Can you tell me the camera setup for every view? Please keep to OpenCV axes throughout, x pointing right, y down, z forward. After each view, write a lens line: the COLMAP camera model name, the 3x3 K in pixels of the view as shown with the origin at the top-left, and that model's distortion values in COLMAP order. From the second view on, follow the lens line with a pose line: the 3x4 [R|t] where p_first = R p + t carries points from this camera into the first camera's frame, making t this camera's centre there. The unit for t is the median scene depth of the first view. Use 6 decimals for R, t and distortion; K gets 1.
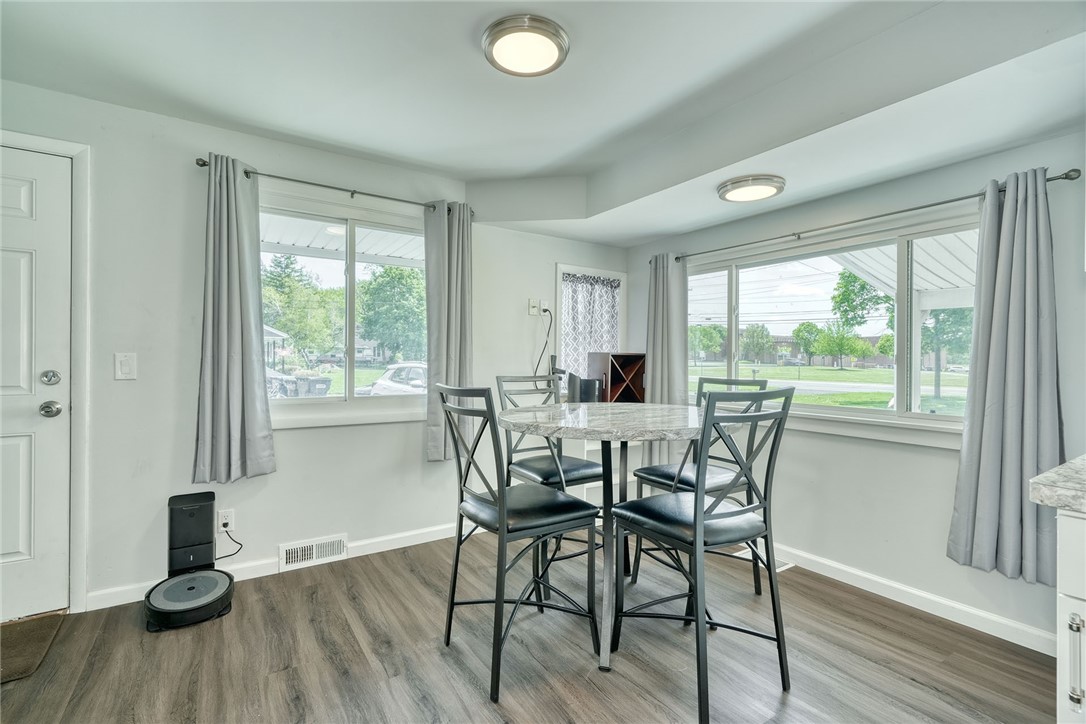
lens RADIAL K [[498.3, 0, 544.7], [0, 498.3, 360.3], [0, 0, 1]] dist [-0.004823, 0.002098]
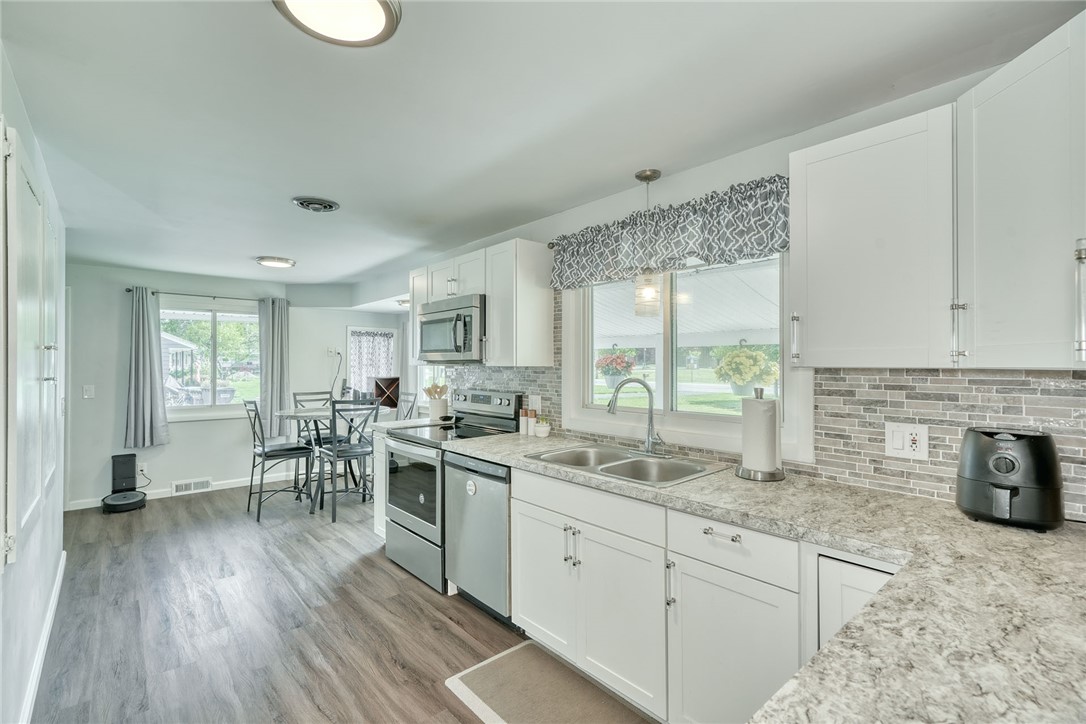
lens RADIAL K [[498.3, 0, 546.3], [0, 498.3, 359.5], [0, 0, 1]] dist [-0.004823, 0.002098]
pose [[0.991466, -0.007821, 0.130134, 0.699896], [0.009001, 0.999924, -0.008479, -0.080993], [-0.130058, 0.009578, 0.991460, -1.174495]]
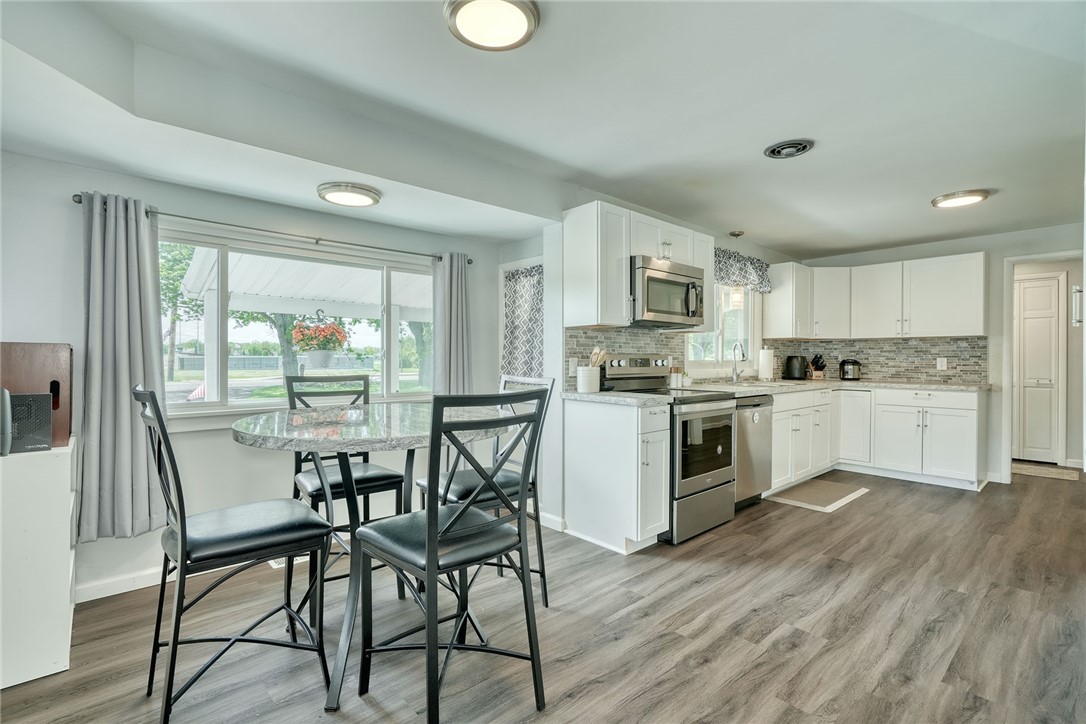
lens RADIAL K [[498.3, 0, 541.4], [0, 498.3, 361.6], [0, 0, 1]] dist [-0.004823, 0.002098]
pose [[-0.142474, -0.015412, 0.989678, -0.697879], [-0.001094, 0.999881, 0.015414, -0.006116], [-0.989798, 0.001113, -0.142474, 0.753817]]
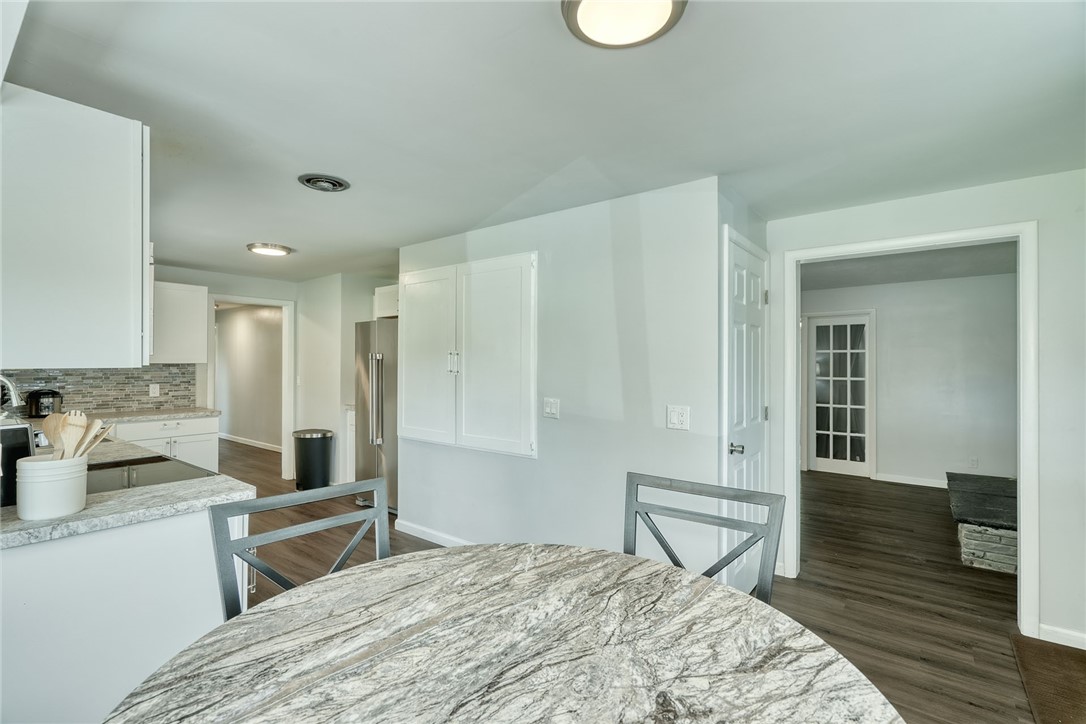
lens RADIAL K [[498.3, 0, 547.7], [0, 498.3, 359.0], [0, 0, 1]] dist [-0.004823, 0.002098]
pose [[-0.945144, -0.010957, -0.326469, 0.218493], [-0.008826, 0.999929, -0.008009, -0.086078], [0.326534, -0.004689, -0.945174, 1.195087]]
